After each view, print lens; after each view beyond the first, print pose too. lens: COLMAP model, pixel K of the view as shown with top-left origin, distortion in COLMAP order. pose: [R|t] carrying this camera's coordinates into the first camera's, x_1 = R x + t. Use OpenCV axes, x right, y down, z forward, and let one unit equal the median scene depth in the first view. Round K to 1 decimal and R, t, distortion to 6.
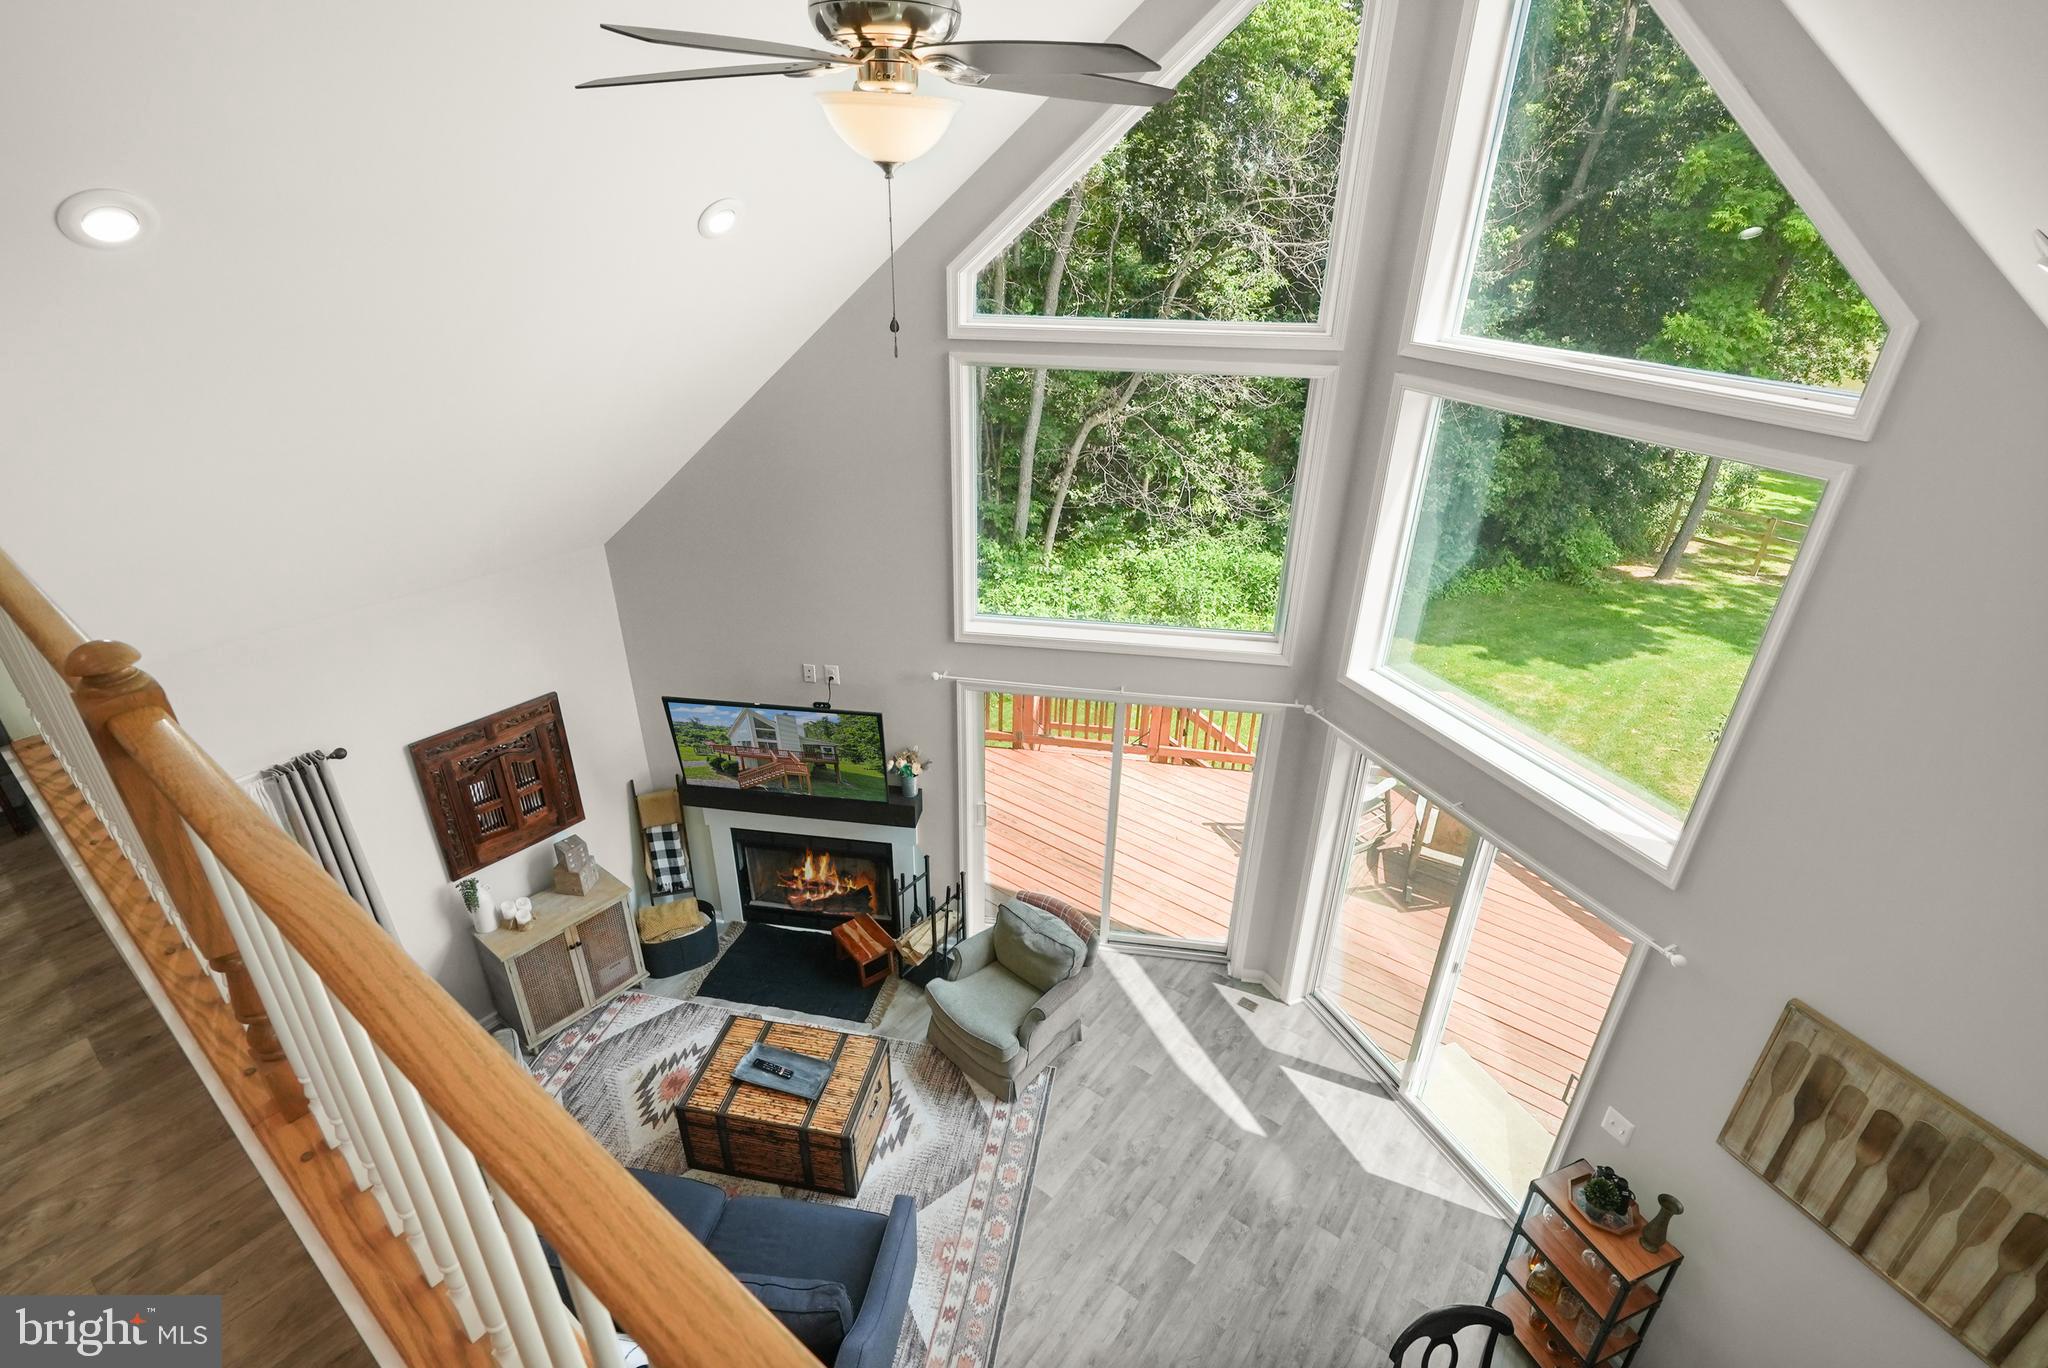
lens RADIAL K [[945.6, 0, 1019.5], [0, 945.6, 692.7], [0, 0, 1]] dist [0.000506, -0.000022]
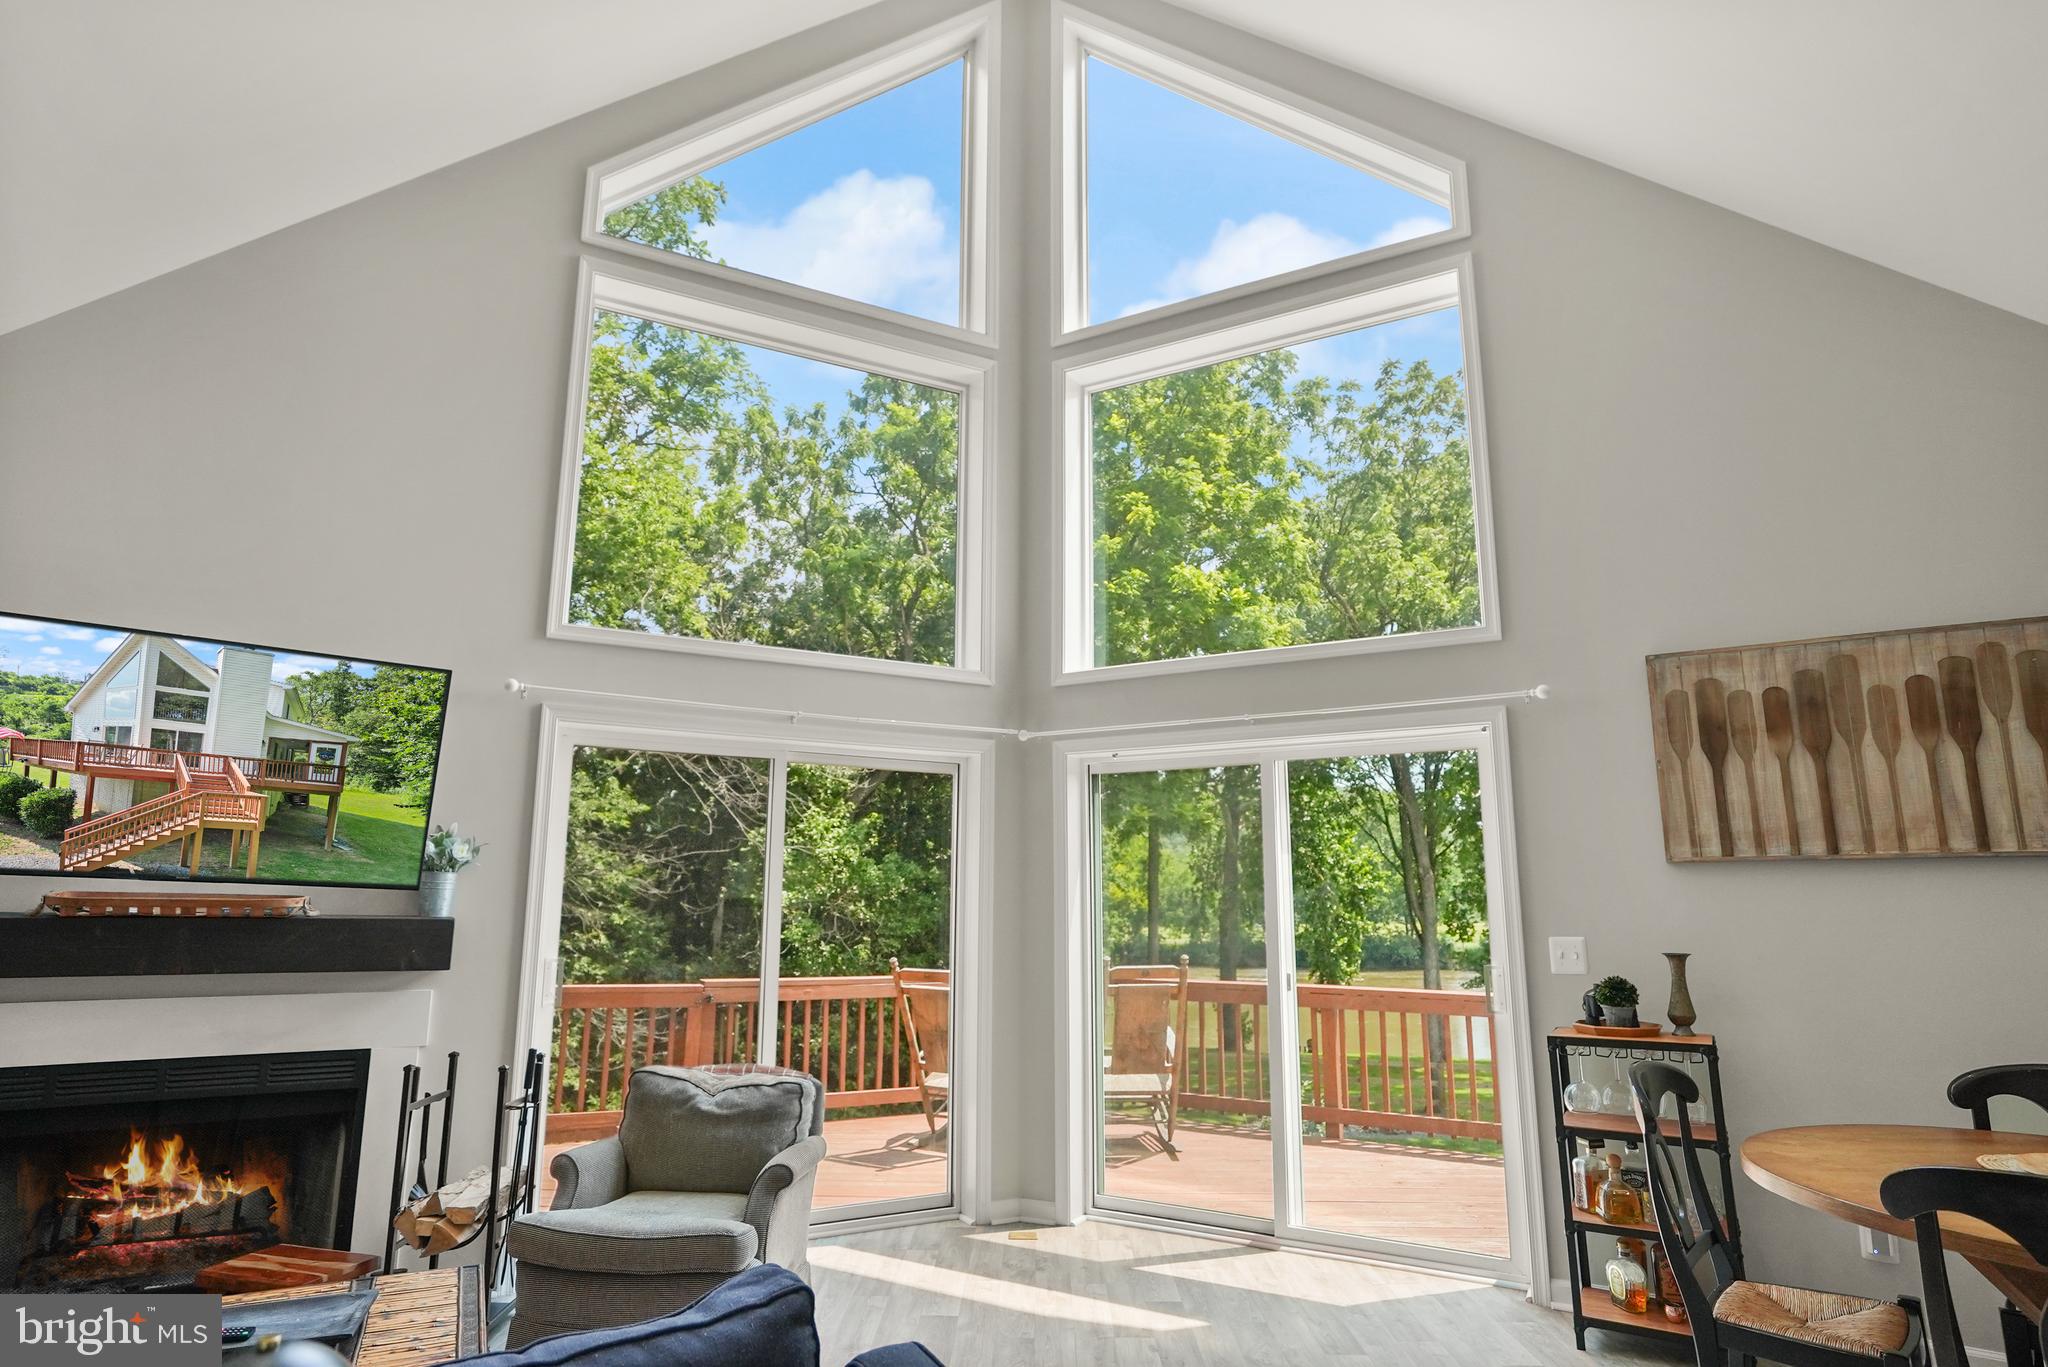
lens RADIAL K [[1102.6, 0, 1021.2], [0, 1102.6, 693.8], [0, 0, 1]] dist [-0.036864, 0.026177]
pose [[0.800693, 0.099596, 0.590739, -0.248505], [0.279202, 0.810405, -0.515063, 0.457071], [-0.530036, 0.577343, 0.621078, 0.379222]]
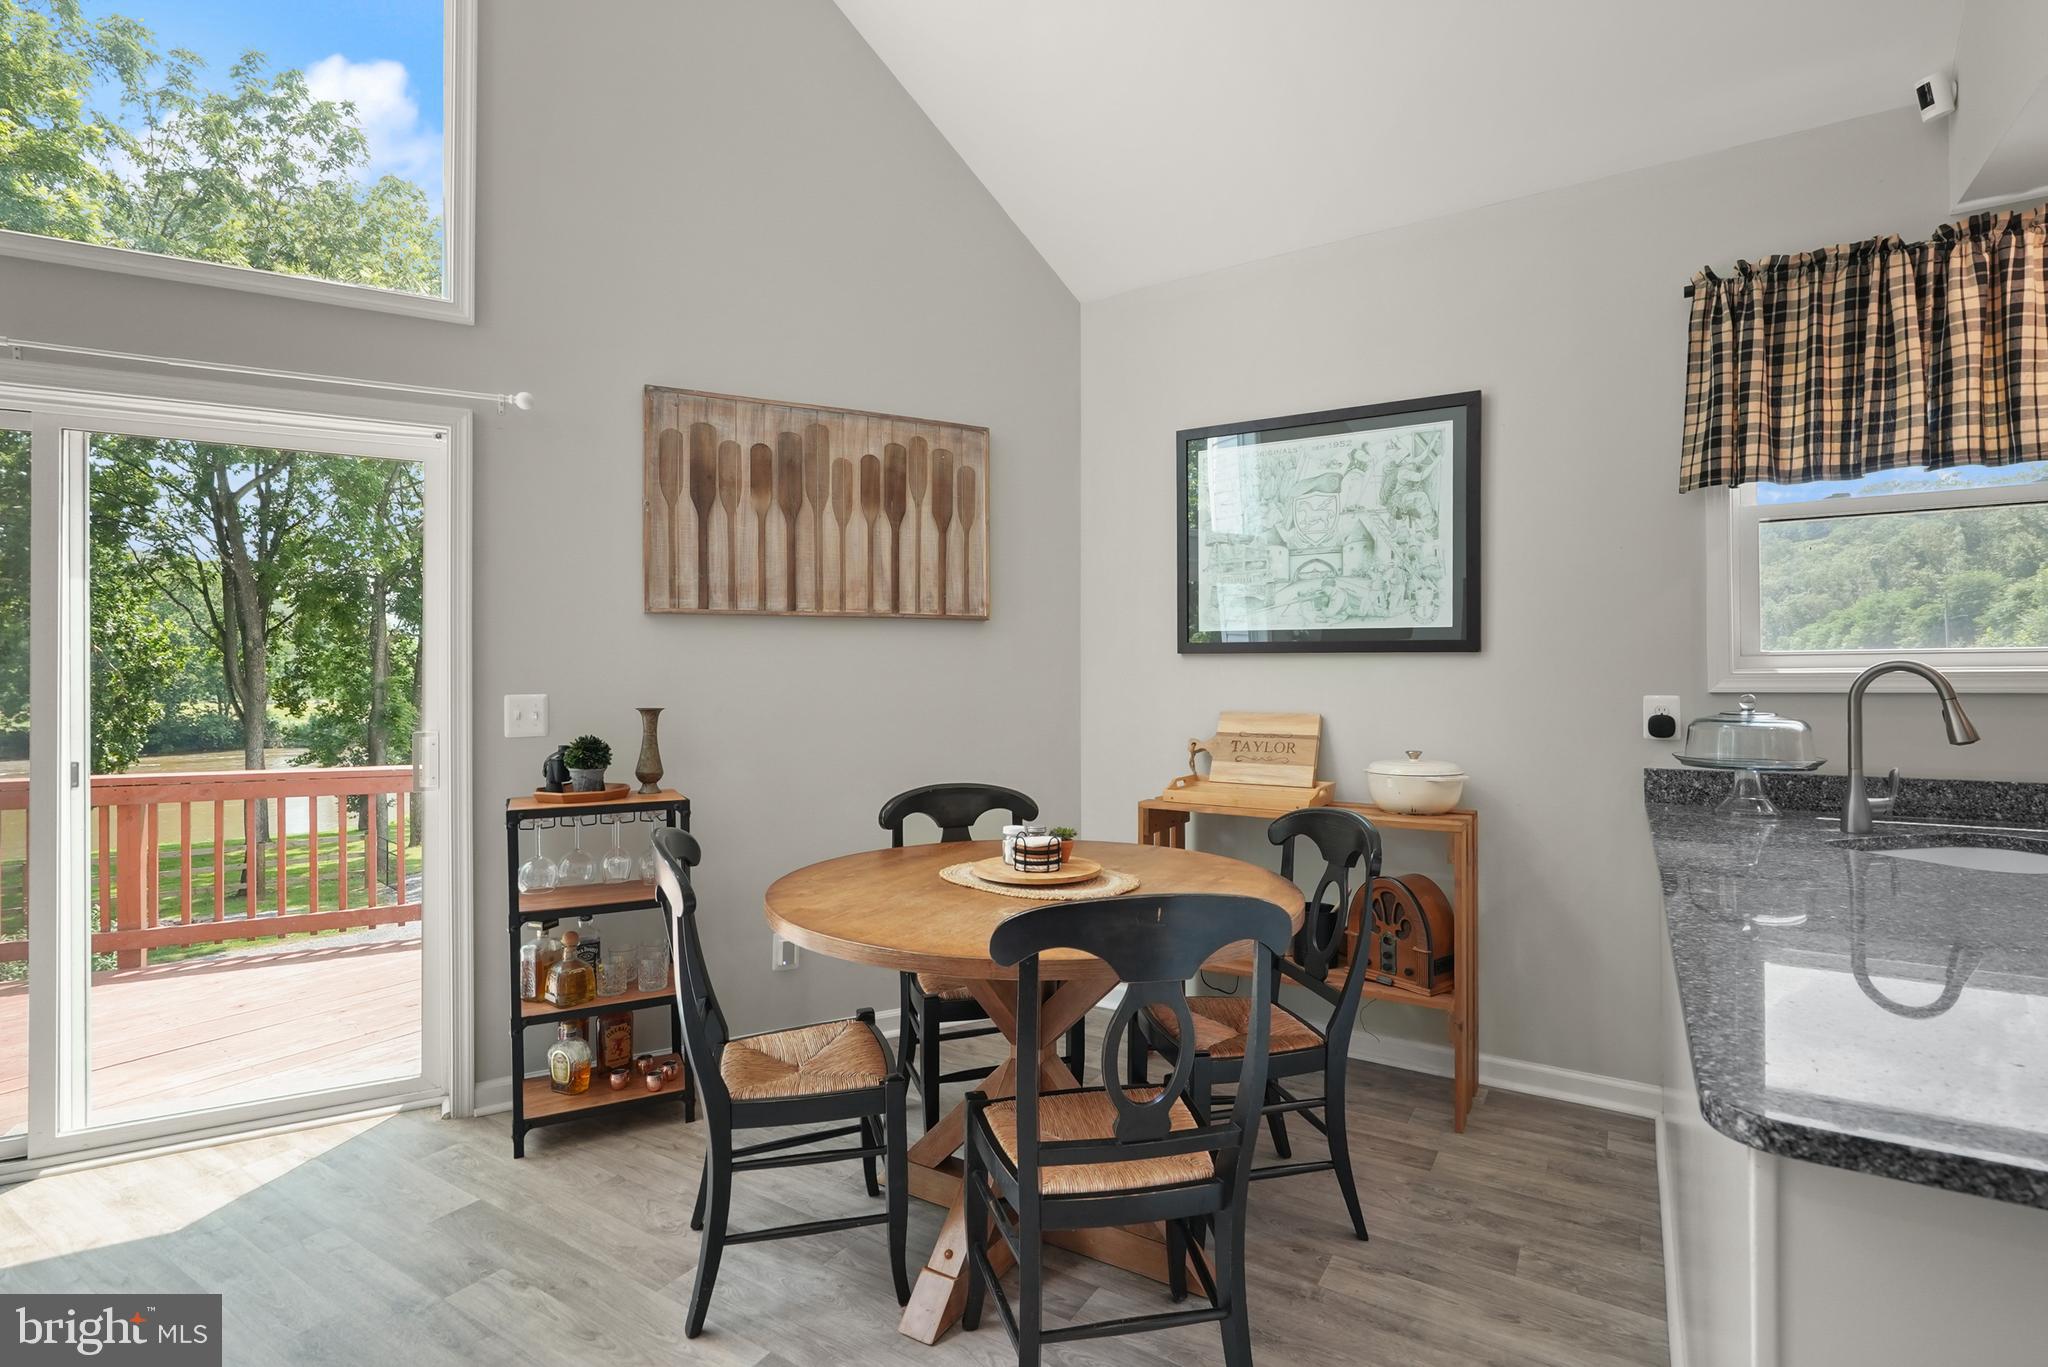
lens RADIAL K [[967.2, 0, 1024.5], [0, 967.2, 668.4], [0, 0, 1]] dist [-0.001730, 0.001244]
pose [[-0.099099, -0.006014, 0.995059, -0.094062], [0.455490, 0.888794, 0.050734, 0.405277], [-0.884708, 0.458267, -0.085340, 0.515549]]
